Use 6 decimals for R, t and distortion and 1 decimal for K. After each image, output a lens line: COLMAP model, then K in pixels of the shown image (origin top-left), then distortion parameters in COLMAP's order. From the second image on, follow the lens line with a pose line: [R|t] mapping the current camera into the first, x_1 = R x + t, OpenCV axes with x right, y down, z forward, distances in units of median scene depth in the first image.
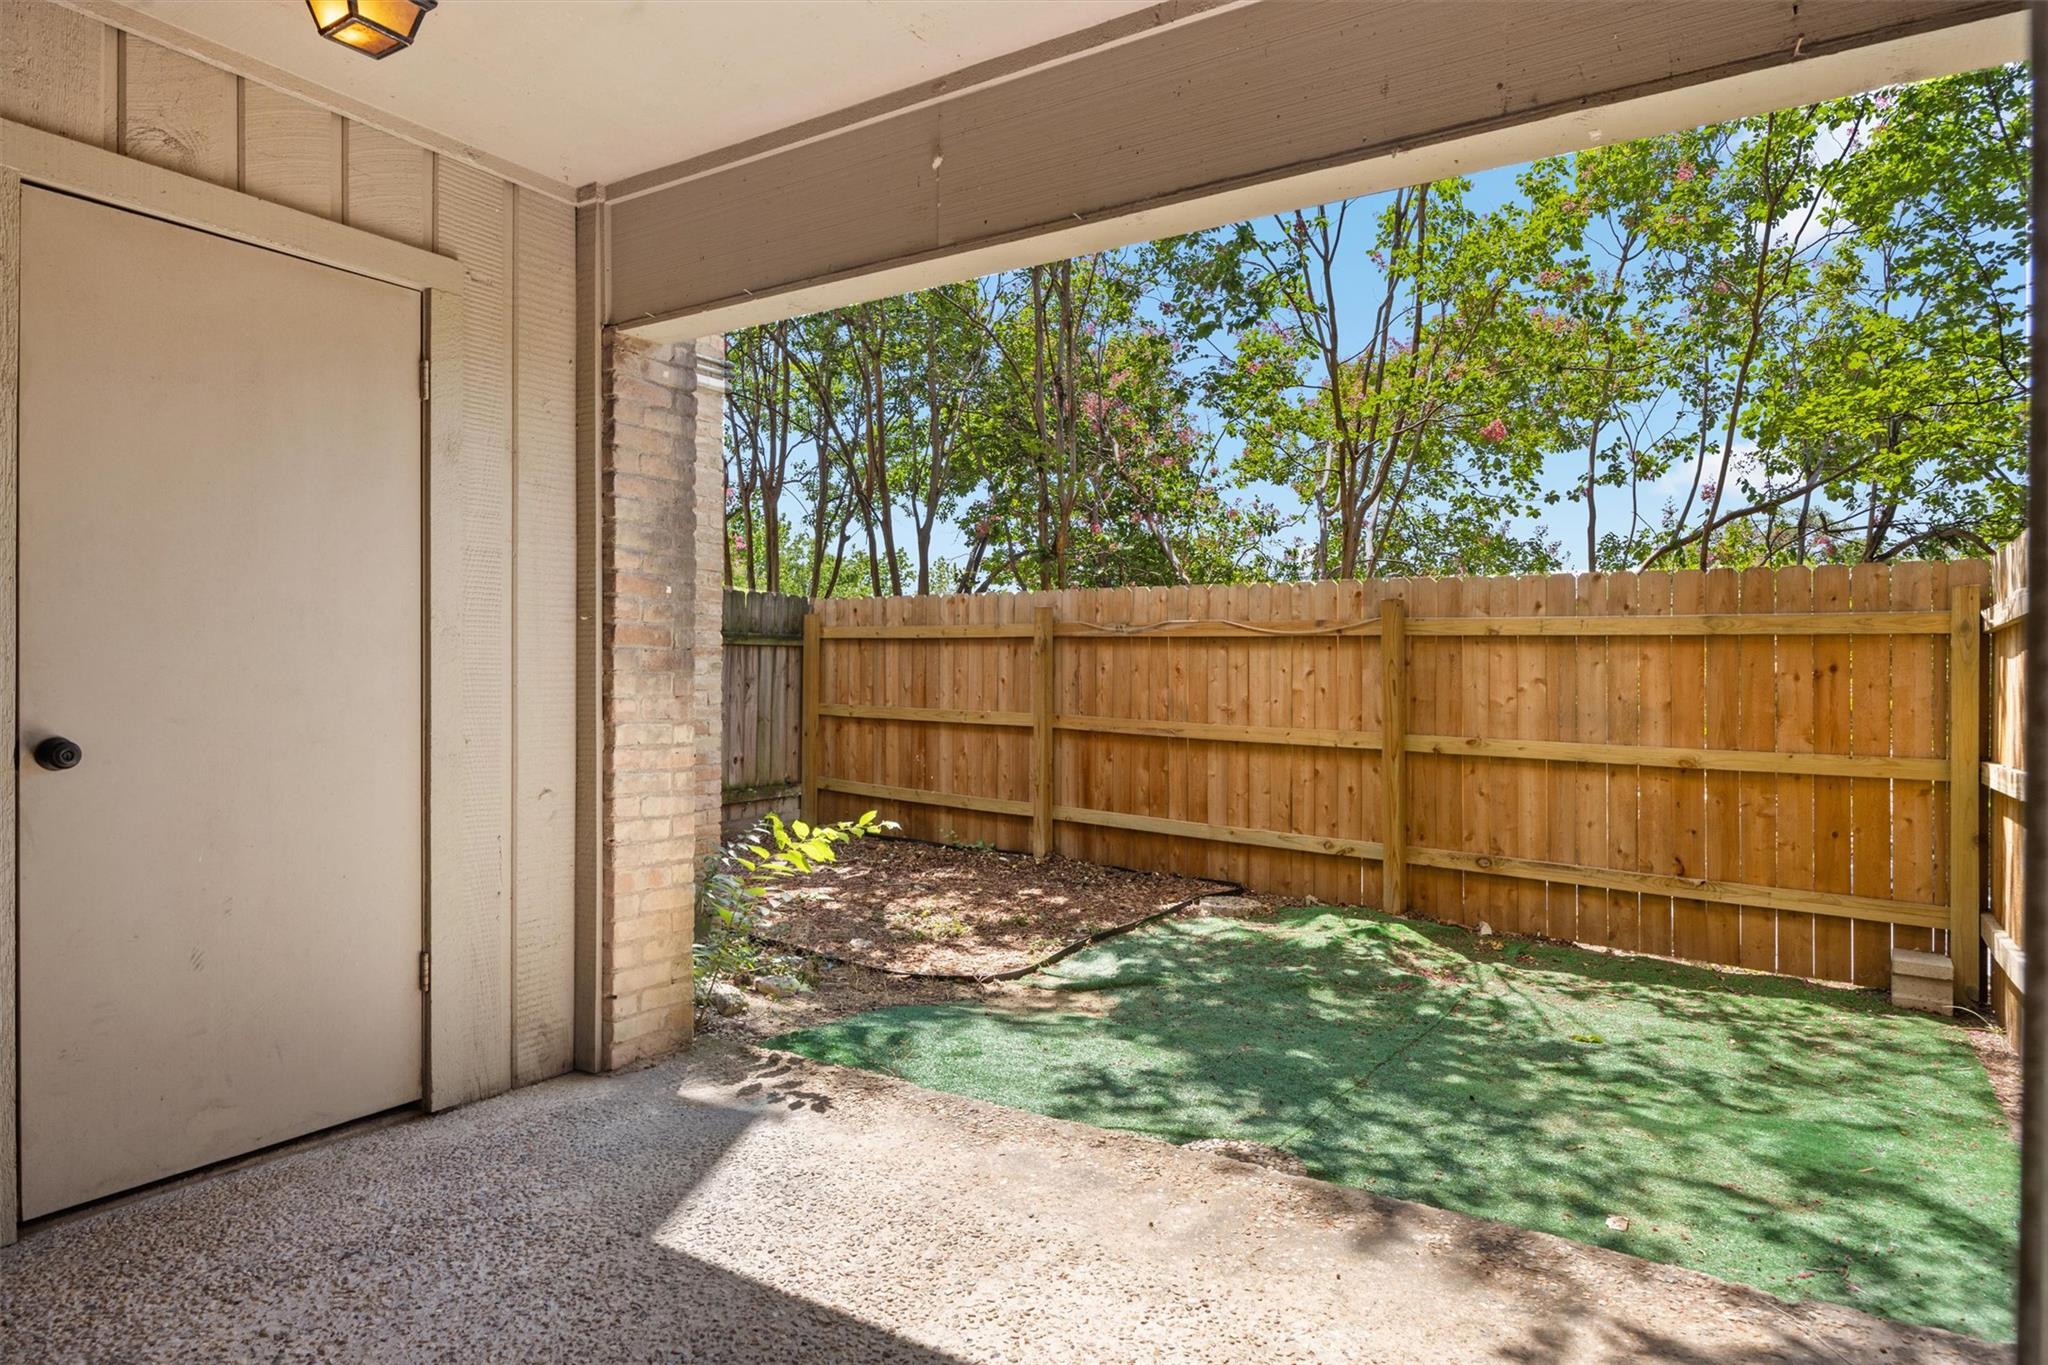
lens RADIAL K [[1145.1, 0, 1029.8], [0, 1145.1, 673.5], [0, 0, 1]] dist [-0.000483, 0.001043]
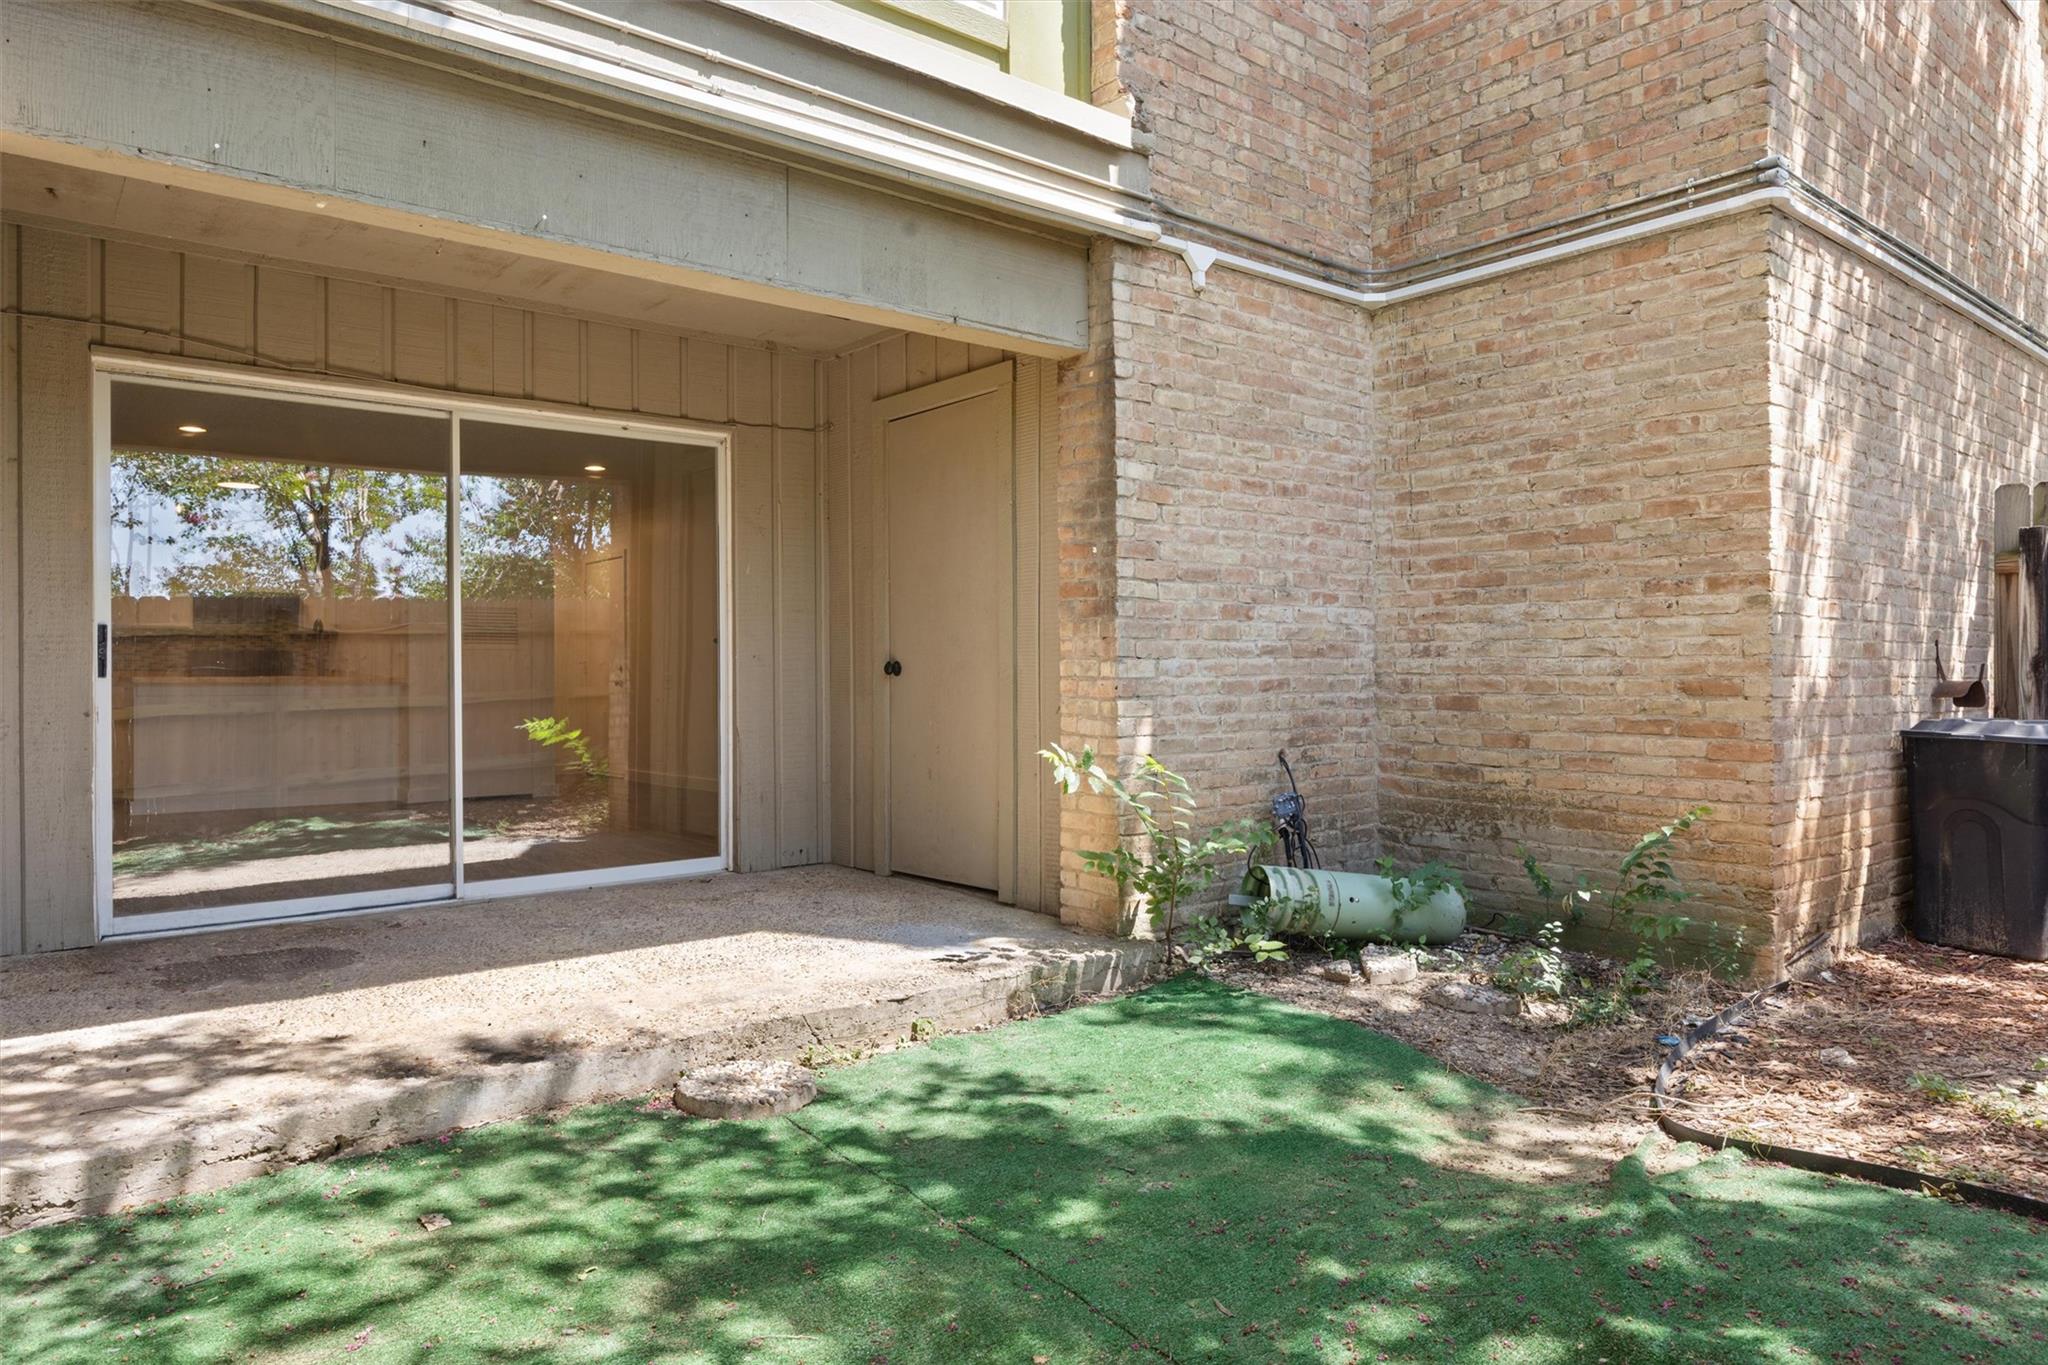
lens RADIAL K [[1258.5, 0, 993.5], [0, 1258.5, 677.9], [0, 0, 1]] dist [0.000059, 0.000991]
pose [[-0.294192, 0.025127, -0.955416, 0.657536], [0.034377, 0.999286, 0.015696, 0.026119], [0.955128, -0.028226, -0.294845, 0.875278]]
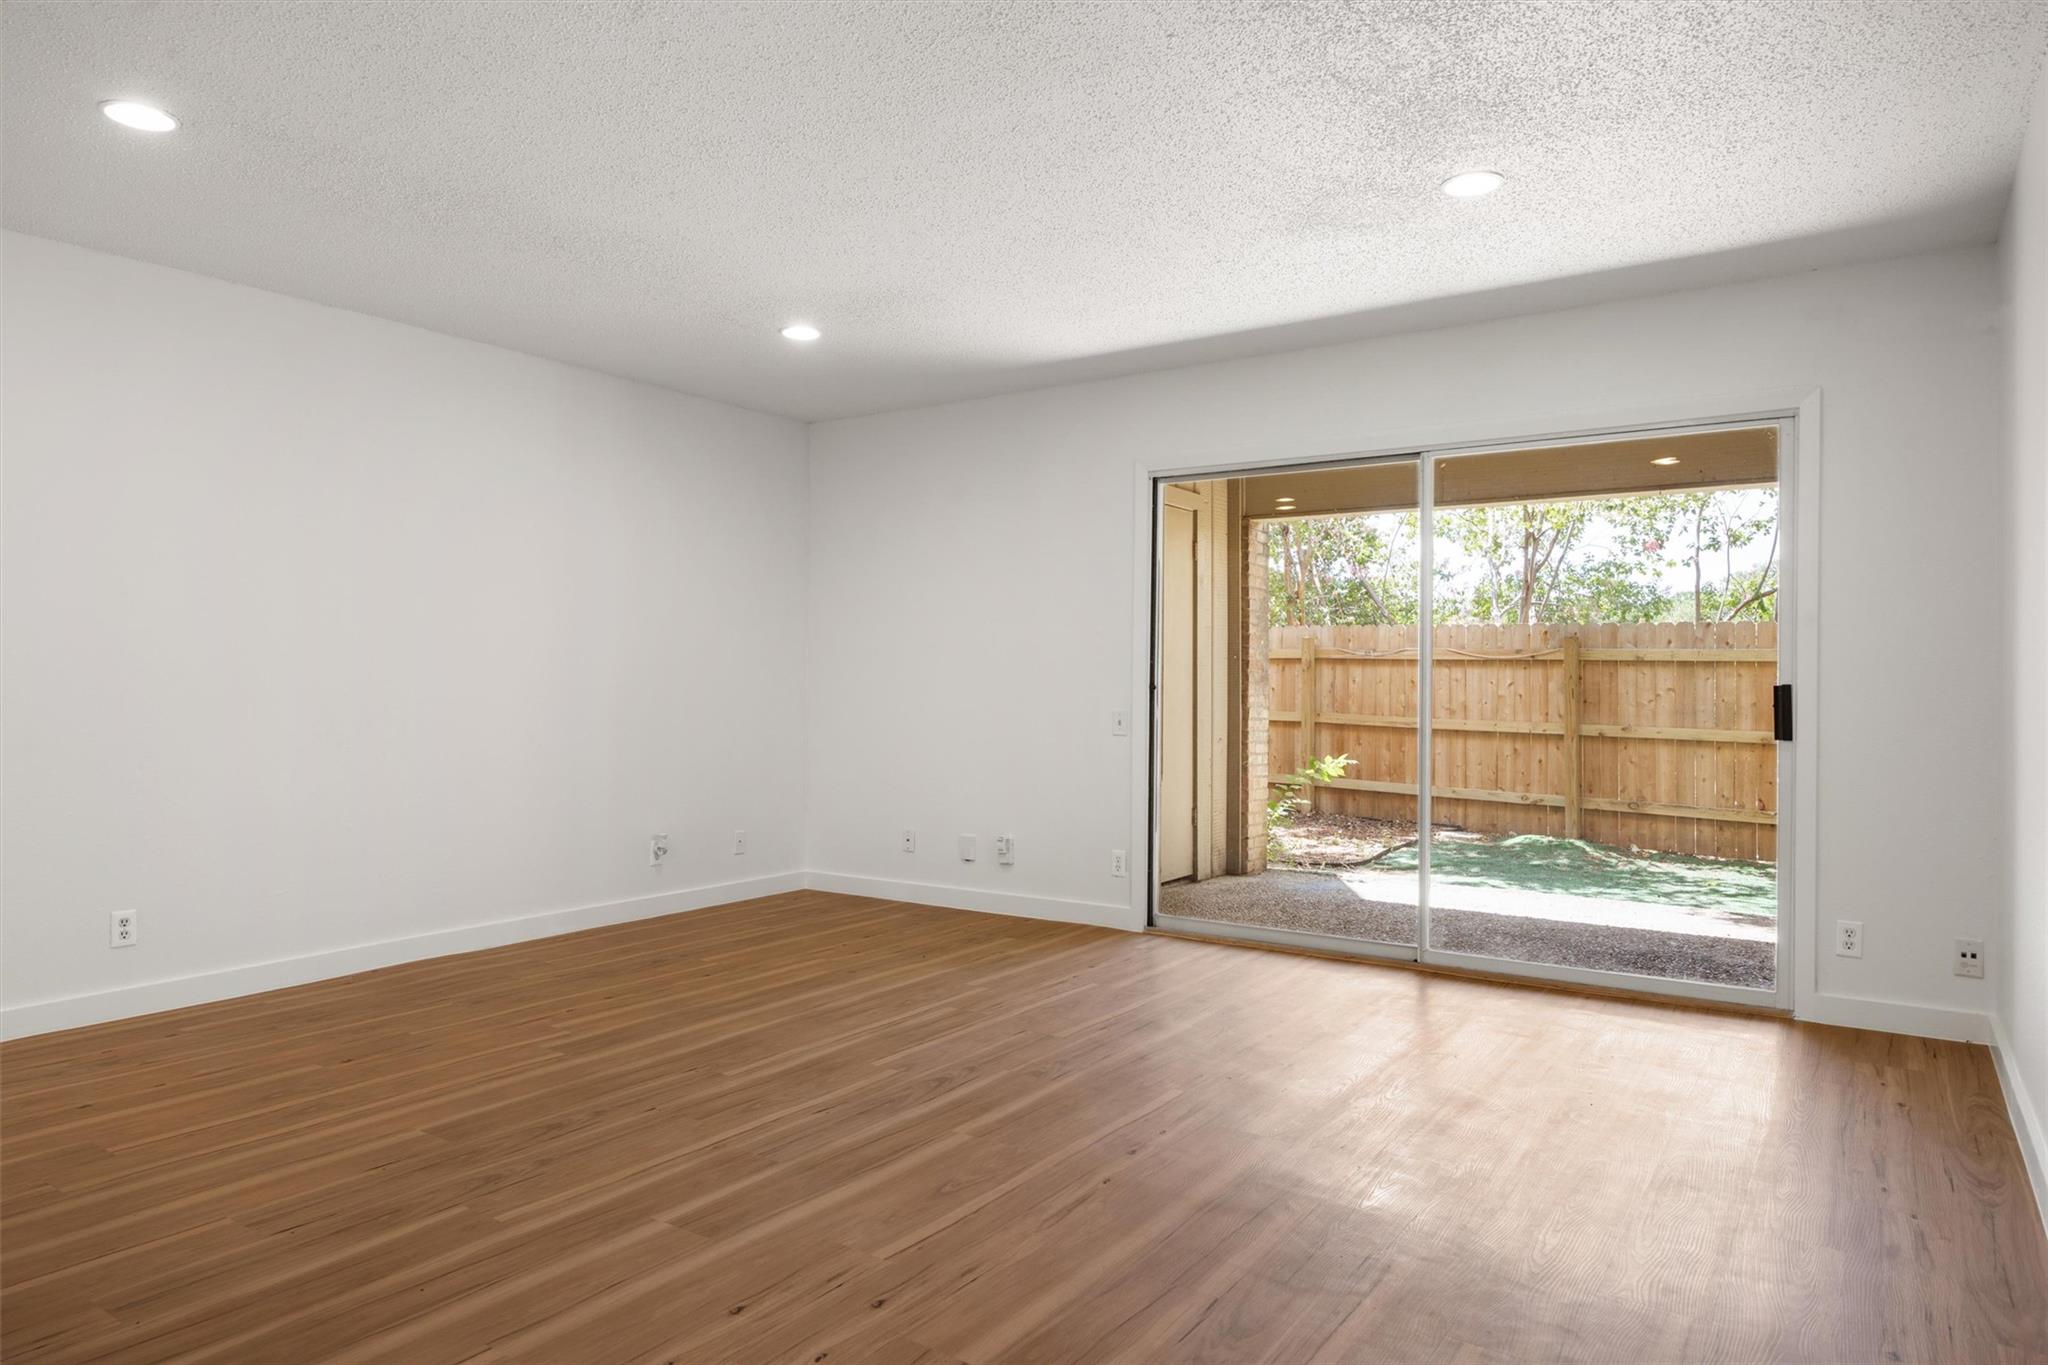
lens RADIAL K [[1258.5, 0, 993.5], [0, 1258.5, 677.9], [0, 0, 1]] dist [0.000059, 0.000991]
pose [[0.999565, 0.001815, -0.029444, -0.421213], [-0.001965, 0.999985, -0.005044, 0.000887], [0.029435, 0.005100, 0.999554, -0.734150]]
